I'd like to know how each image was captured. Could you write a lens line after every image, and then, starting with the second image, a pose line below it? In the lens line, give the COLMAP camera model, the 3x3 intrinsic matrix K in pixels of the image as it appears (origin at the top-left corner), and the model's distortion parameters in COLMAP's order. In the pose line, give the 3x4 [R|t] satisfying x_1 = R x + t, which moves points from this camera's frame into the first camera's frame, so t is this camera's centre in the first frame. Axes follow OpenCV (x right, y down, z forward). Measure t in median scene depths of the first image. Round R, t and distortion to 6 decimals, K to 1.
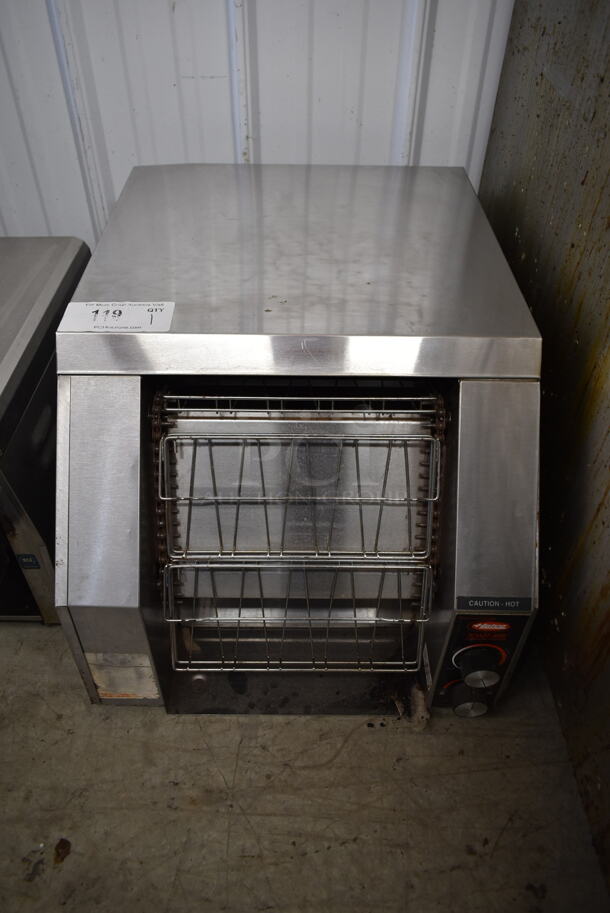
lens RADIAL K [[690.1, 0, 304.3], [0, 690.1, 457.1], [0, 0, 1]] dist [-0.014273, -0.000487]
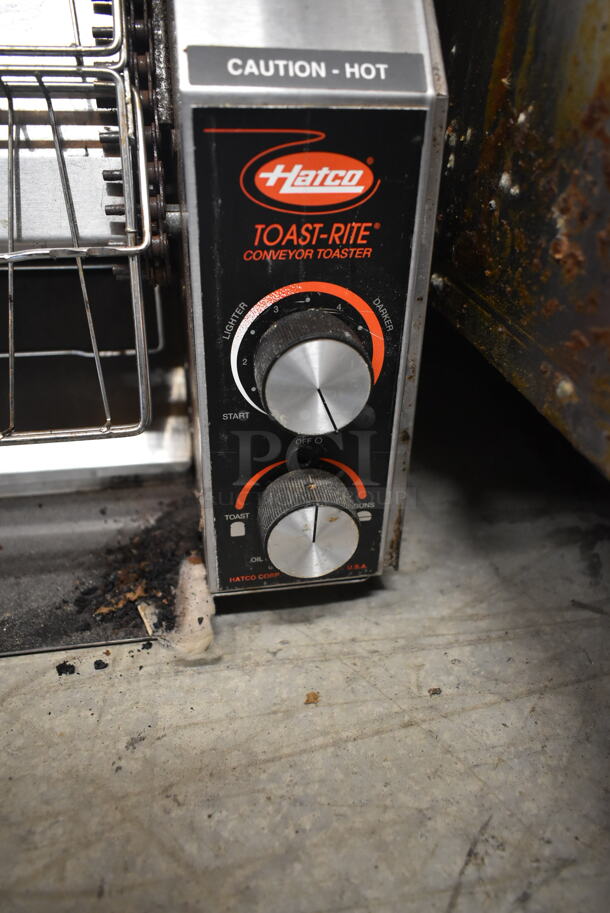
lens RADIAL K [[690.1, 0, 301.8], [0, 690.1, 453.9], [0, 0, 1]] dist [-0.014273, -0.000487]
pose [[0.983334, -0.085996, 0.160184, 0.182048], [0.115456, 0.975970, -0.184804, 0.383569], [-0.140442, 0.200219, 0.969633, 0.644495]]
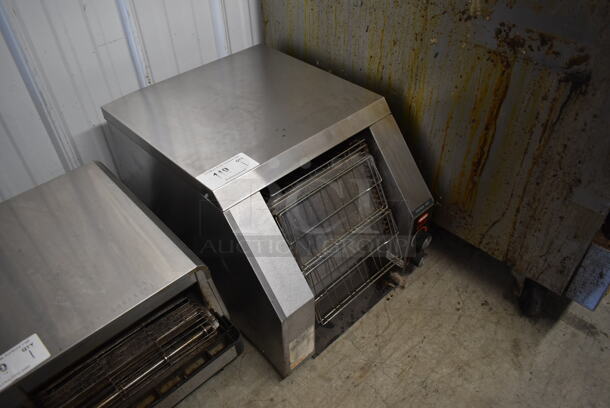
lens RADIAL K [[461.1, 0, 306.6], [0, 461.1, 208.9], [0, 0, 1]] dist [-0.014273, -0.000487]
pose [[0.721886, -0.481877, 0.496664, -0.681243], [0.494524, 0.861273, 0.116854, -0.136761], [-0.484073, 0.161257, 0.860041, -0.124444]]
